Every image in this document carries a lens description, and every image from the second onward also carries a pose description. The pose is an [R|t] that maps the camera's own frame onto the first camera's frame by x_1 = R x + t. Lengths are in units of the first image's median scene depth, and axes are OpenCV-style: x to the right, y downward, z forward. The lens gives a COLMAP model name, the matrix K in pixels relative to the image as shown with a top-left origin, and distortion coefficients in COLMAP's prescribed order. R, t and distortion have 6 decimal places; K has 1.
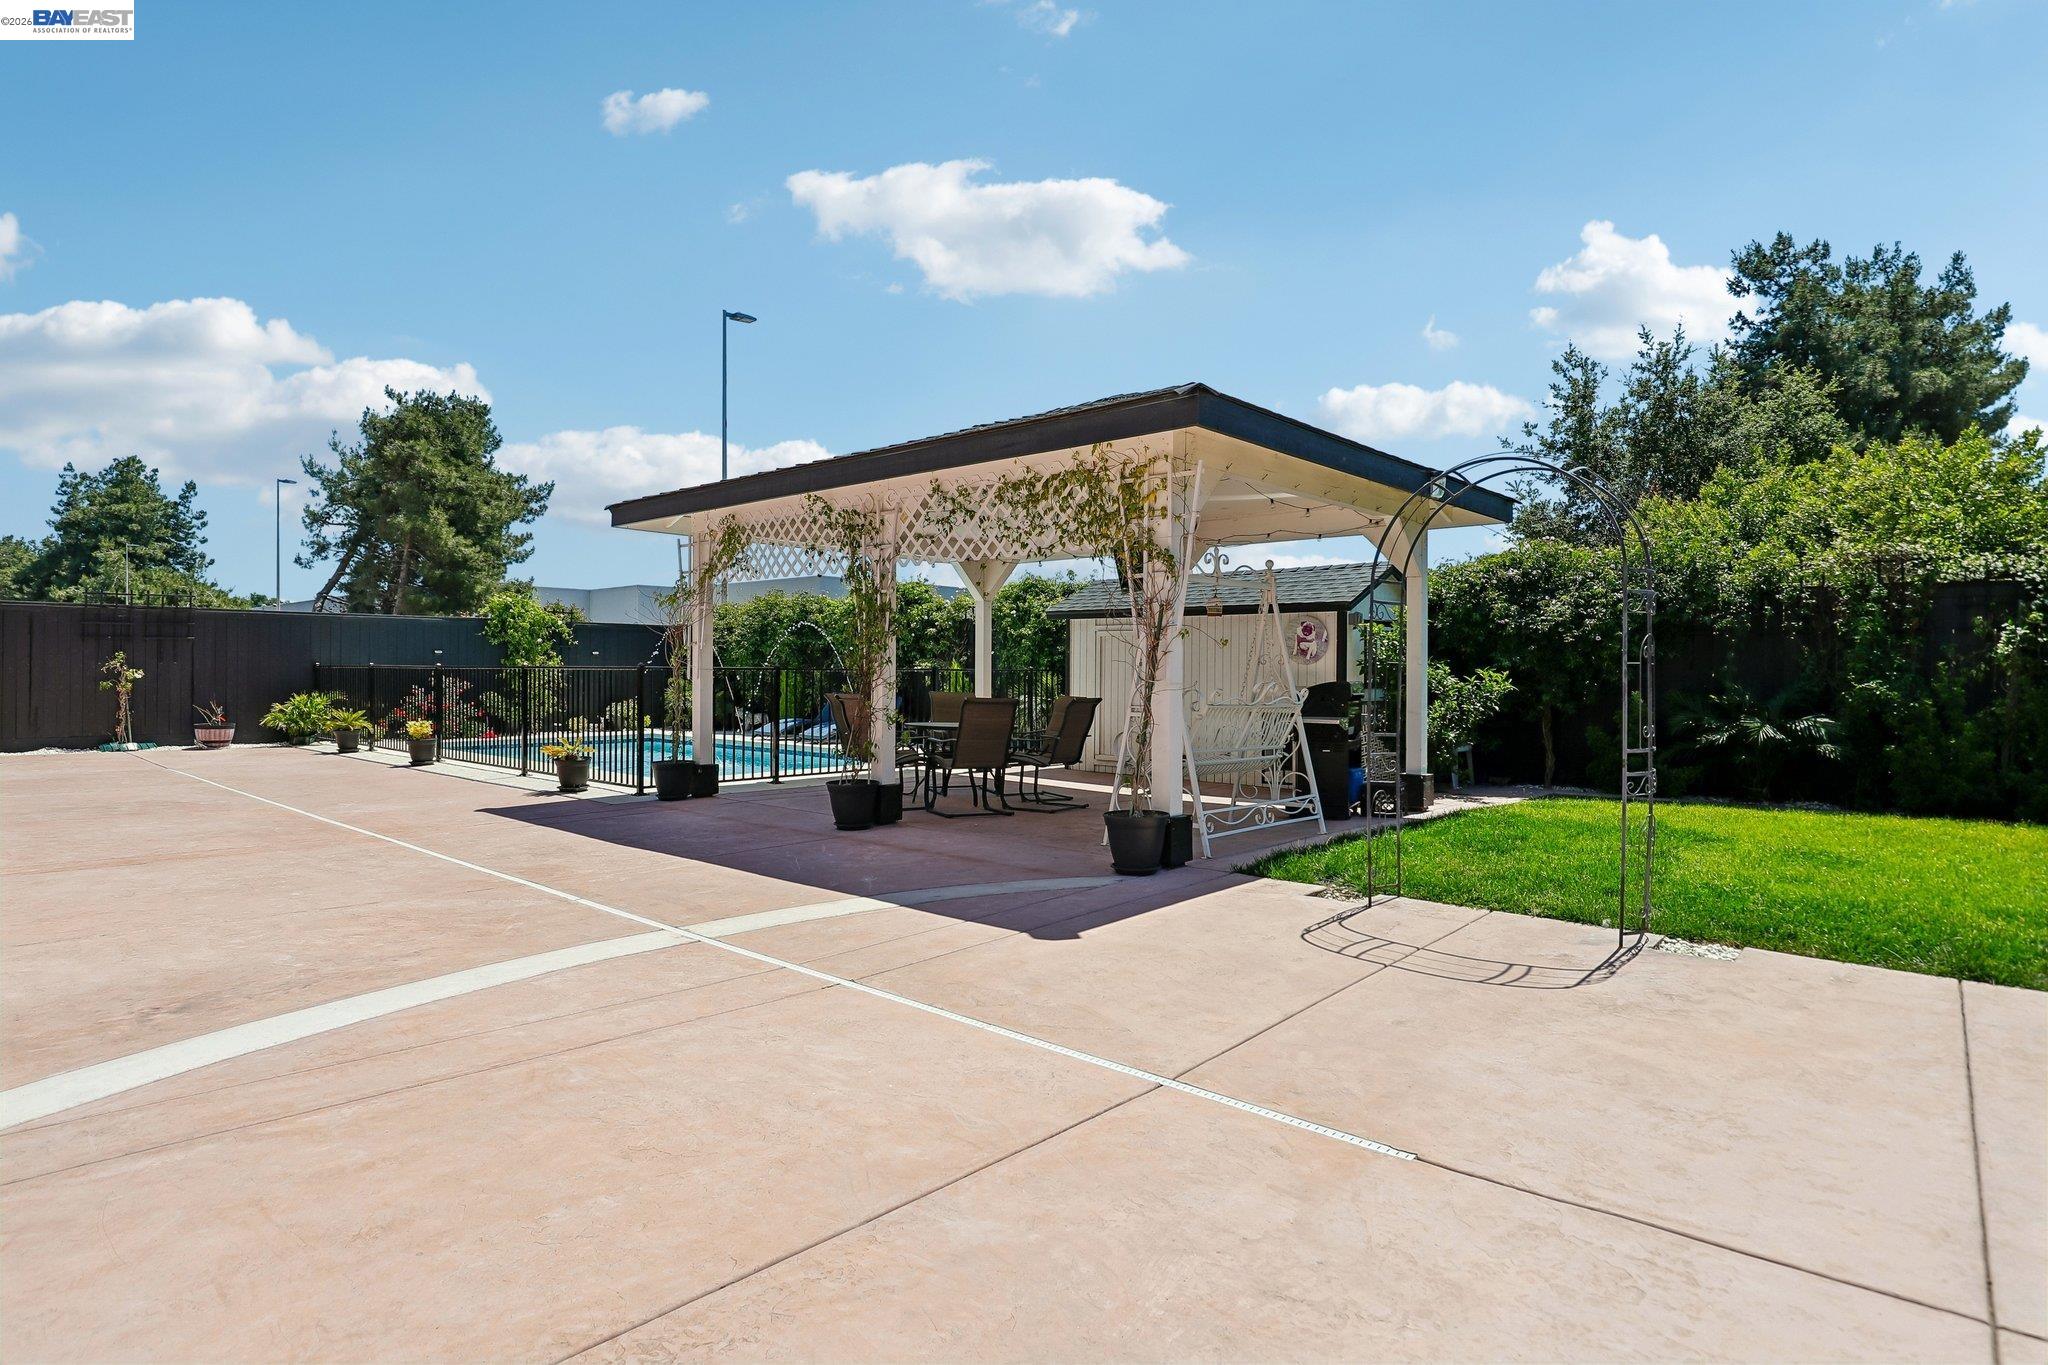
lens RADIAL K [[1089.0, 0, 1024.0], [0, 1089.0, 707.5], [0, 0, 1]] dist [0.001370, 0.001310]
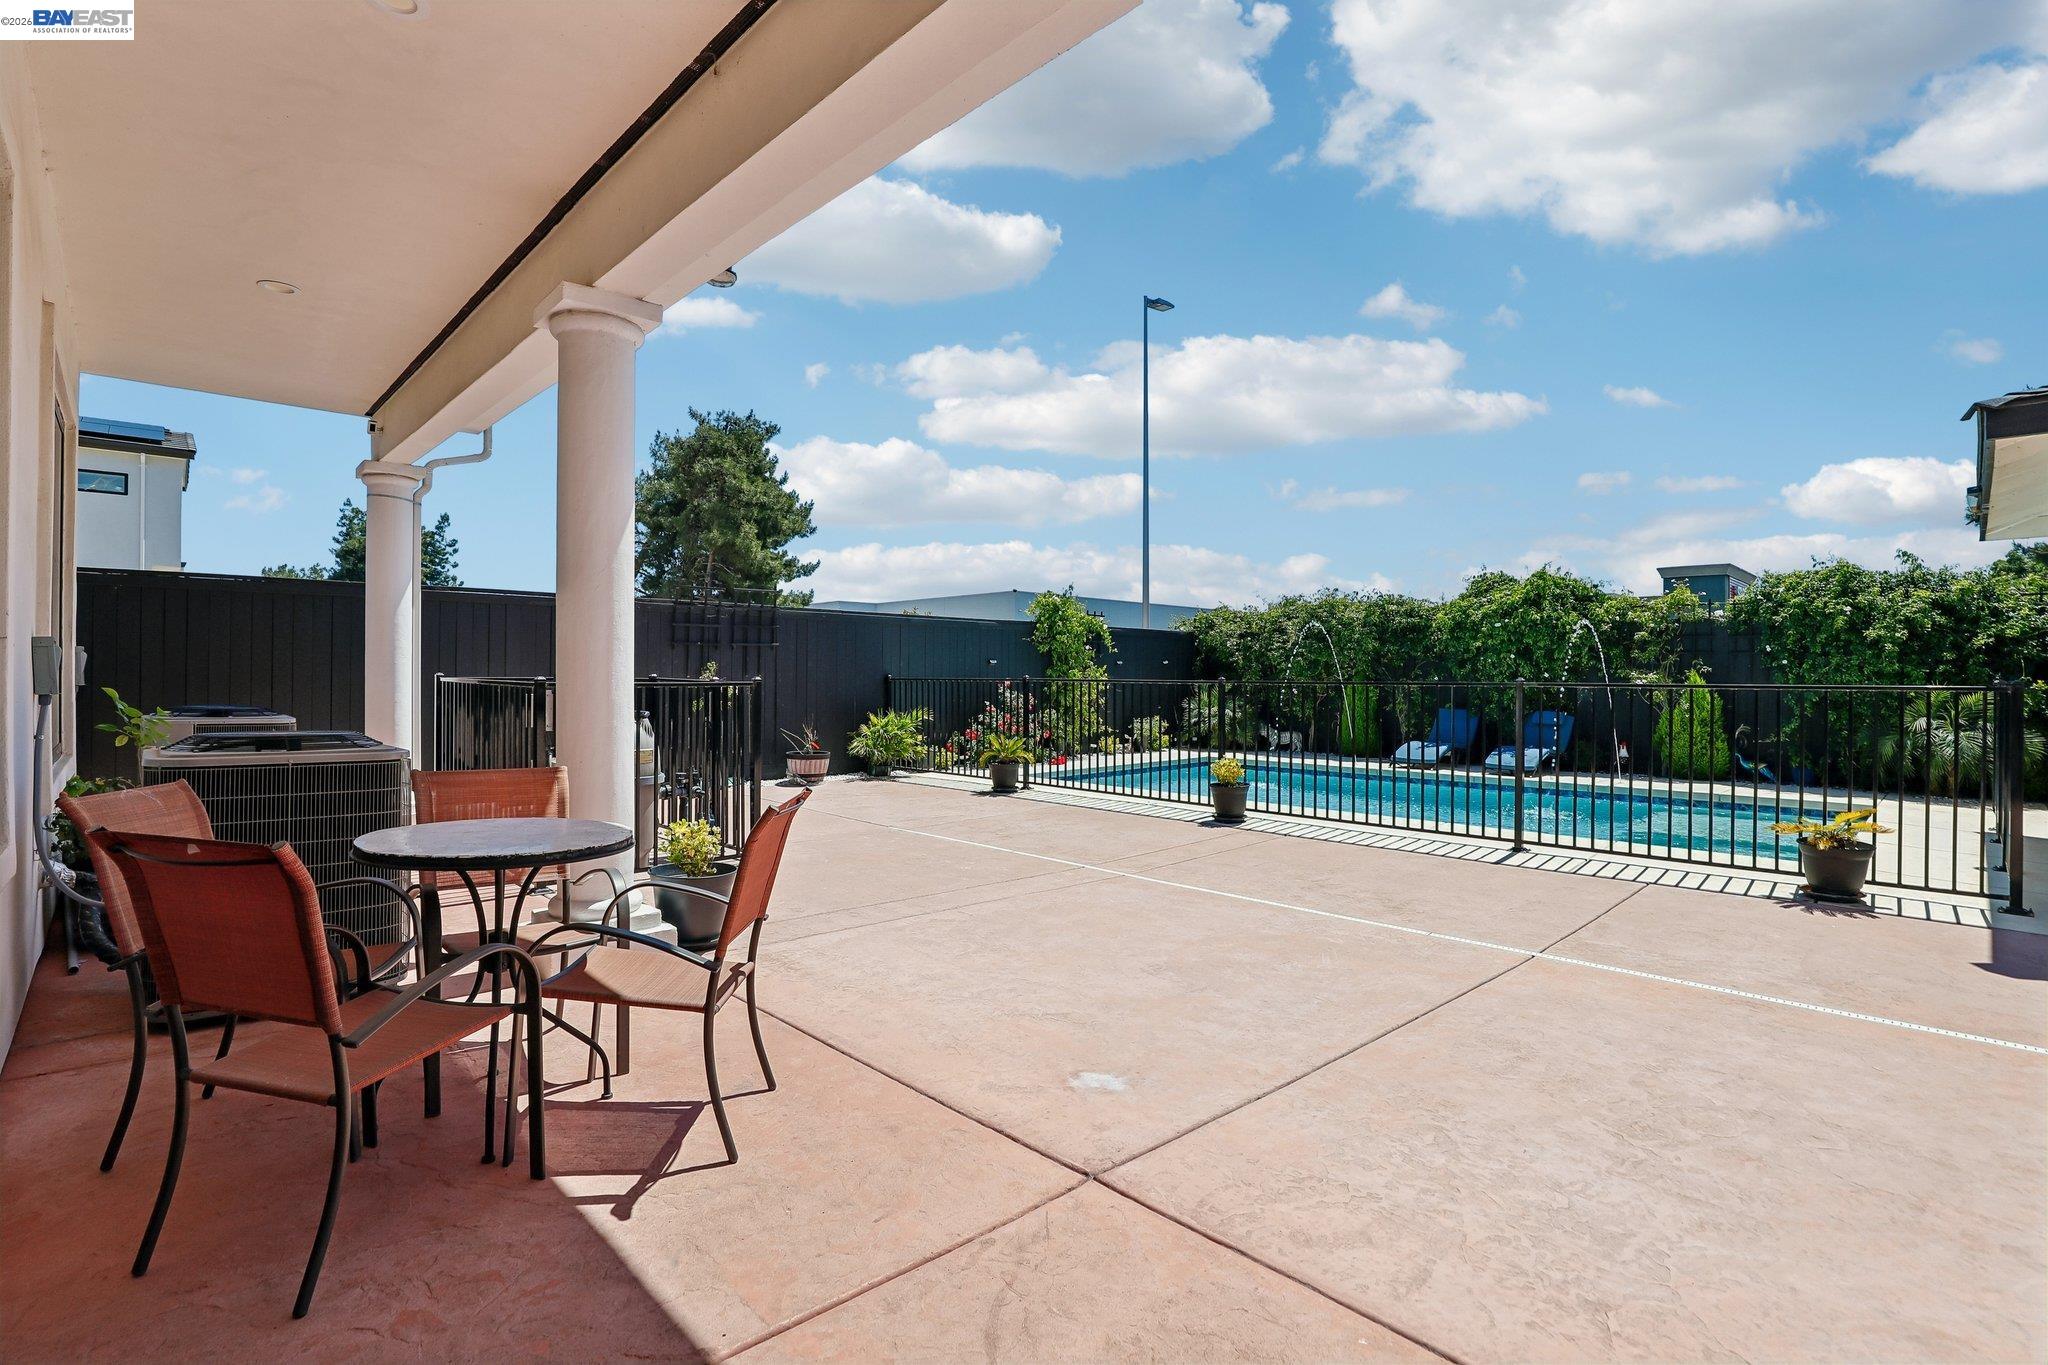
lens RADIAL K [[960.9, 0, 1019.5], [0, 960.9, 668.7], [0, 0, 1]] dist [-0.003210, -0.000067]
pose [[0.997511, -0.004656, -0.070352, -0.219489], [0.001611, 0.999062, -0.043270, -0.006031], [0.070488, 0.043049, 0.996583, 0.126550]]
